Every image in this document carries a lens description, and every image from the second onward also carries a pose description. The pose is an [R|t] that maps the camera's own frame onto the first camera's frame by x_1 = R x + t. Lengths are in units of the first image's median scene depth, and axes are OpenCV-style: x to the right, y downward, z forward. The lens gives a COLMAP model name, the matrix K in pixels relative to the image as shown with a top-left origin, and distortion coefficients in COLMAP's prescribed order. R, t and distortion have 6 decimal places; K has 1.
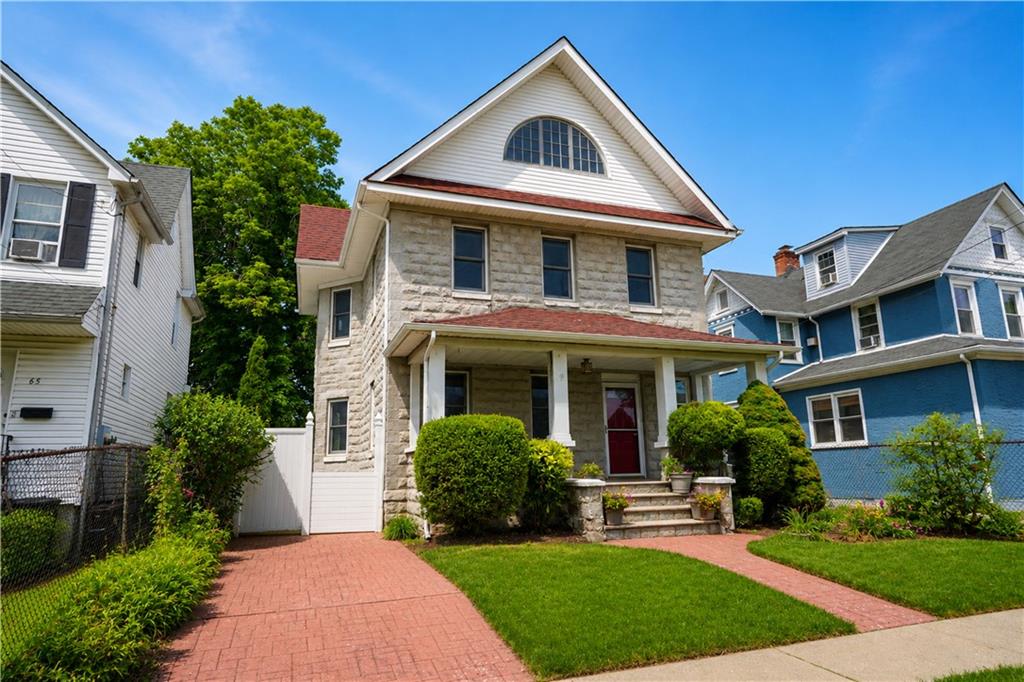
lens RADIAL K [[612.0, 0, 513.9], [0, 612.0, 344.6], [0, 0, 1]] dist [0.019074, 0.000950]
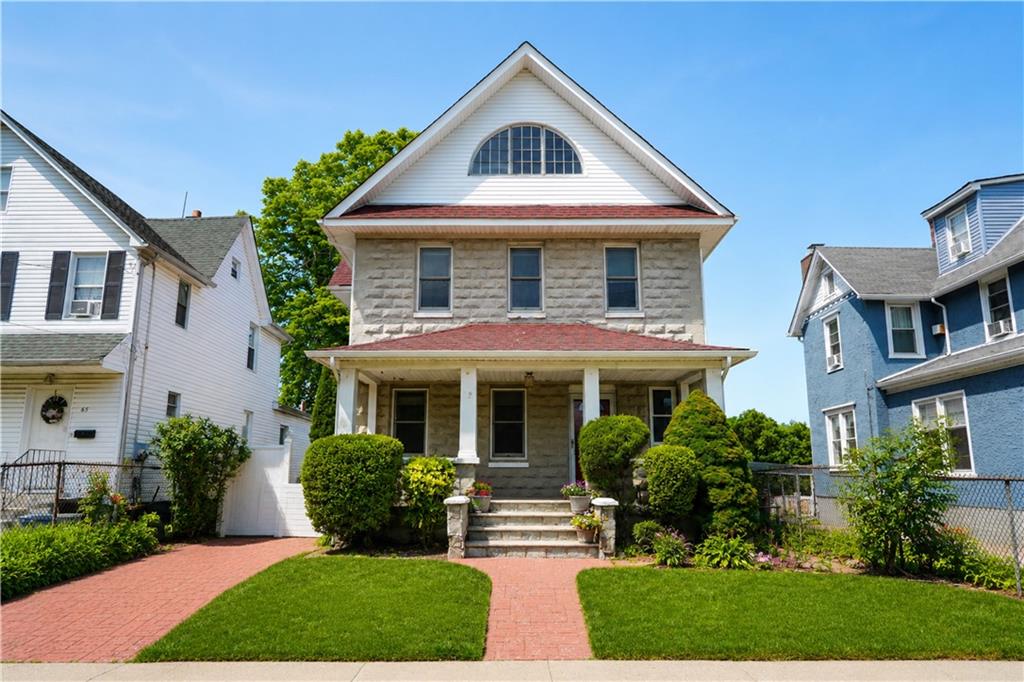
lens RADIAL K [[666.4, 0, 511.1], [0, 666.4, 343.9], [0, 0, 1]] dist [0.010387, 0.001571]
pose [[0.936116, -0.051029, -0.347969, 0.411285], [0.052941, 0.998590, -0.004018, -0.018077], [0.347683, -0.014660, 0.937498, -0.005131]]
